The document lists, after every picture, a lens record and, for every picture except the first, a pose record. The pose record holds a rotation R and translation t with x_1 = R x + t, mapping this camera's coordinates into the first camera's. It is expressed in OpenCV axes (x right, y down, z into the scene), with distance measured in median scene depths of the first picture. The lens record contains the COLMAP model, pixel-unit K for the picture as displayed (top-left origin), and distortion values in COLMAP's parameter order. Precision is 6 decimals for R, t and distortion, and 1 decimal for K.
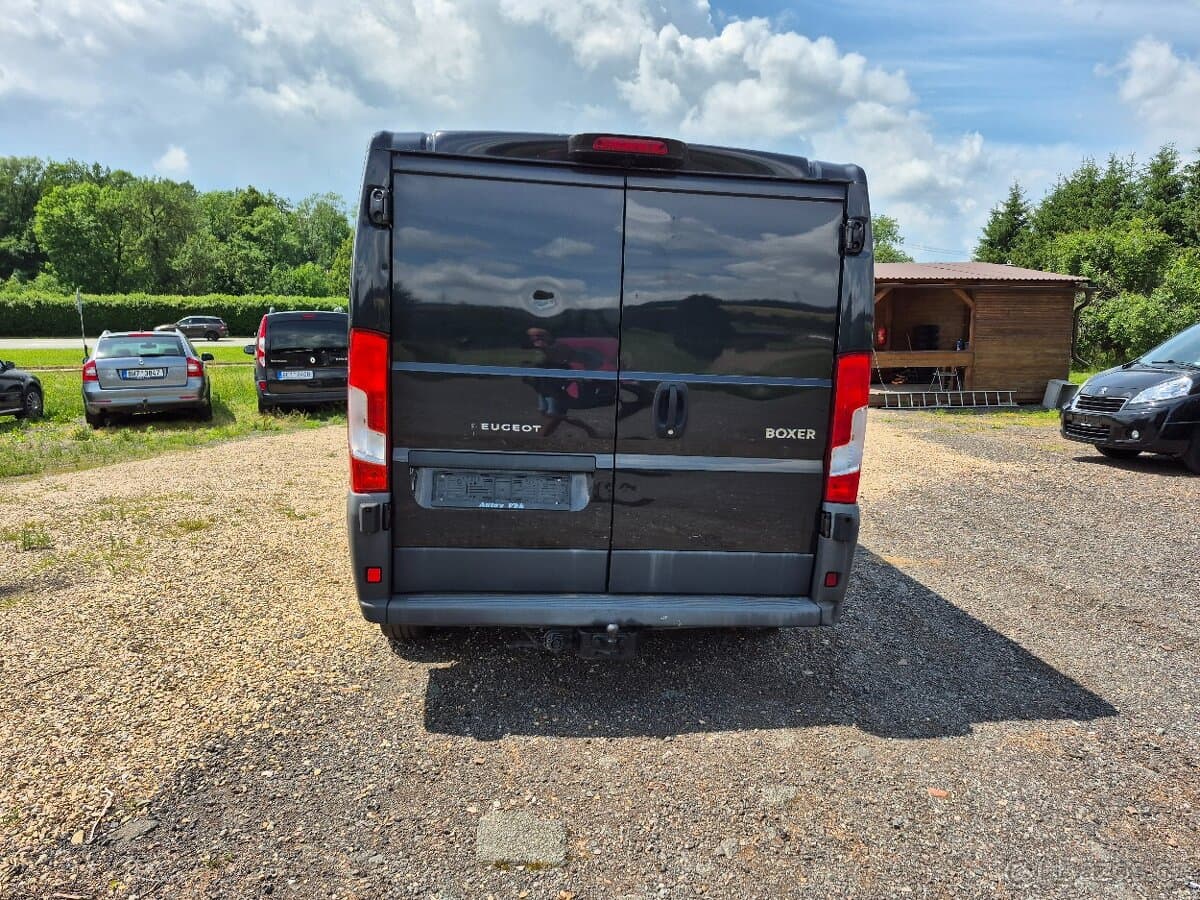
lens RADIAL K [[847.3, 0, 614.4], [0, 847.3, 458.0], [0, 0, 1]] dist [0.049103, -0.034056]
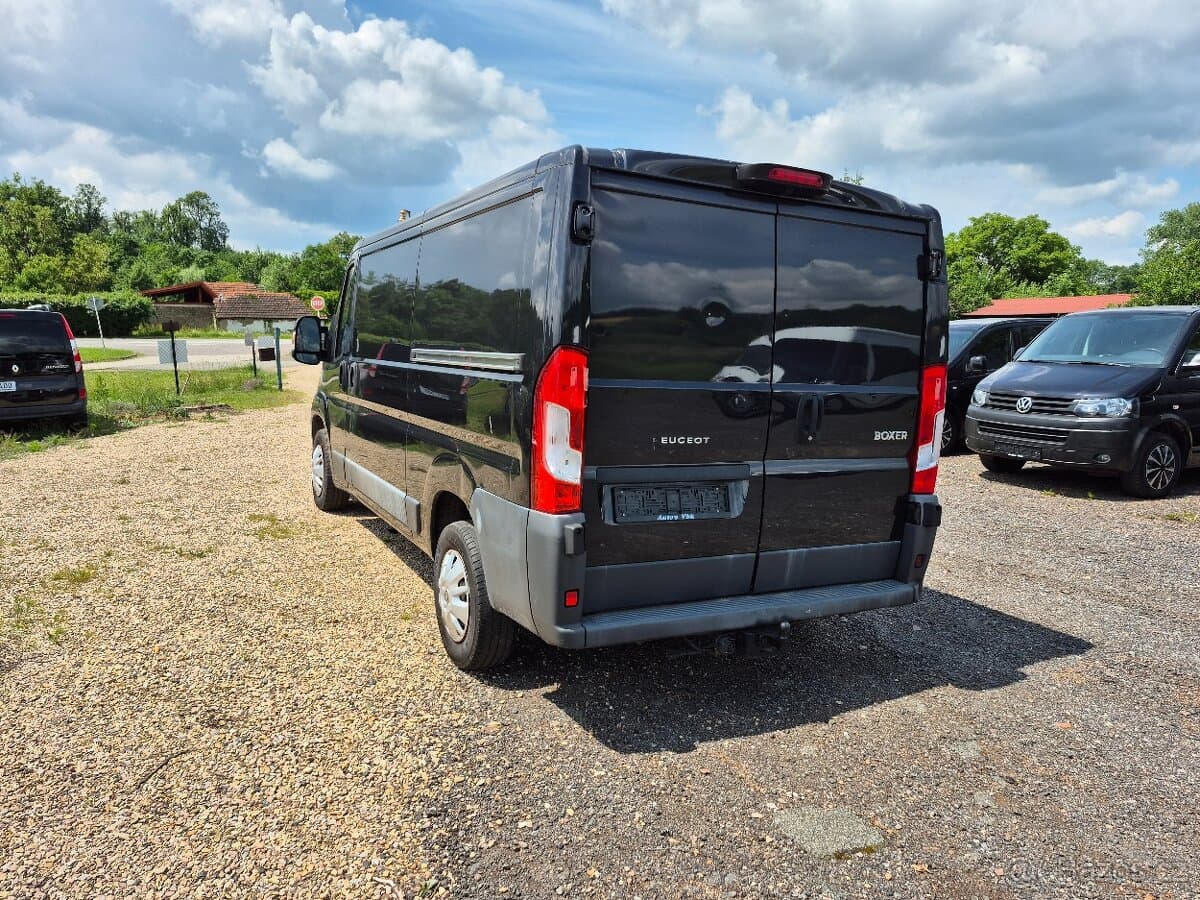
lens RADIAL K [[847.3, 0, 602.6], [0, 847.3, 440.6], [0, 0, 1]] dist [0.049103, -0.034056]
pose [[0.926567, -0.041472, 0.373836, -0.140933], [0.049890, 0.998672, -0.012866, -0.006548], [-0.372806, 0.030572, 0.927406, 0.021058]]
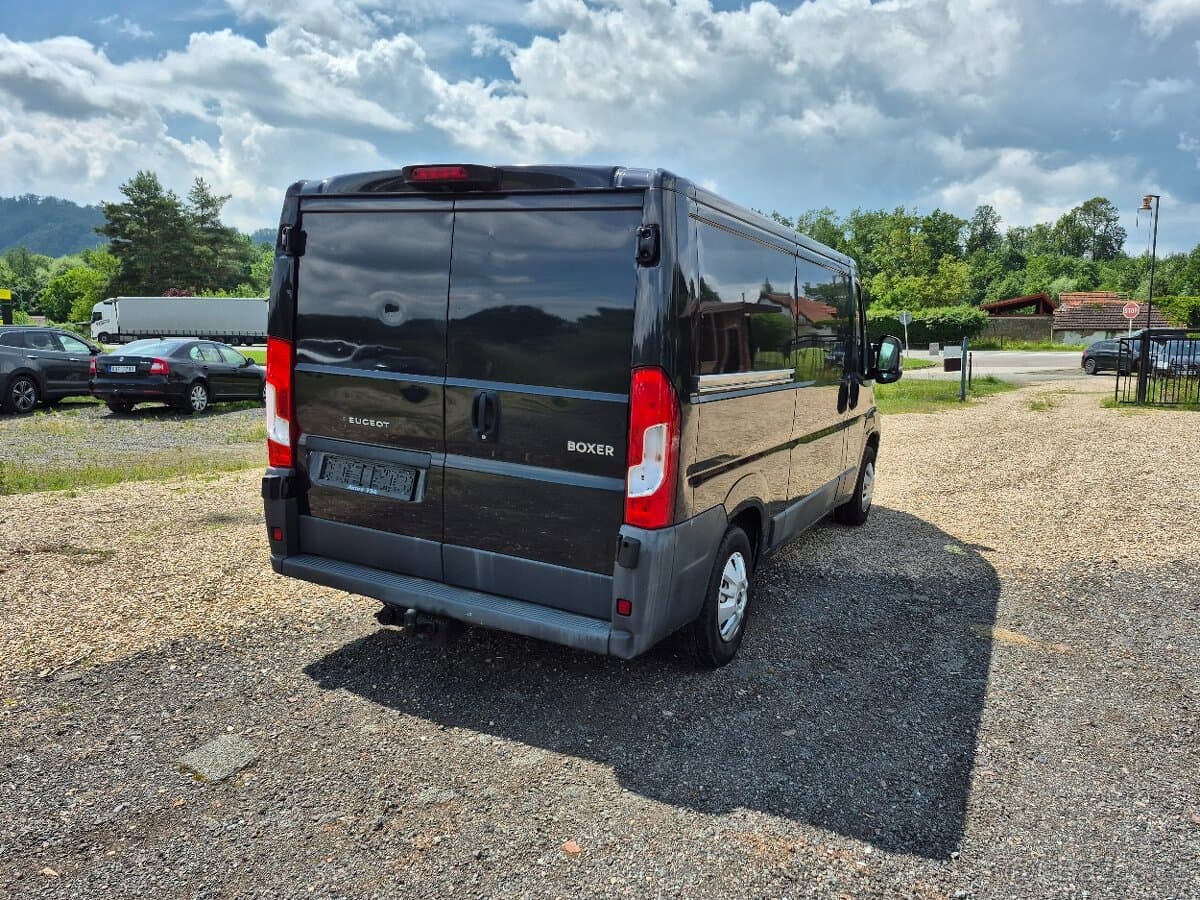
lens RADIAL K [[847.3, 0, 593.2], [0, 847.3, 440.5], [0, 0, 1]] dist [0.049103, -0.034056]
pose [[0.831402, 0.076124, -0.550432, 0.181258], [-0.094278, 0.995535, -0.004723, -0.008287], [0.547614, 0.055820, 0.834867, 0.048104]]
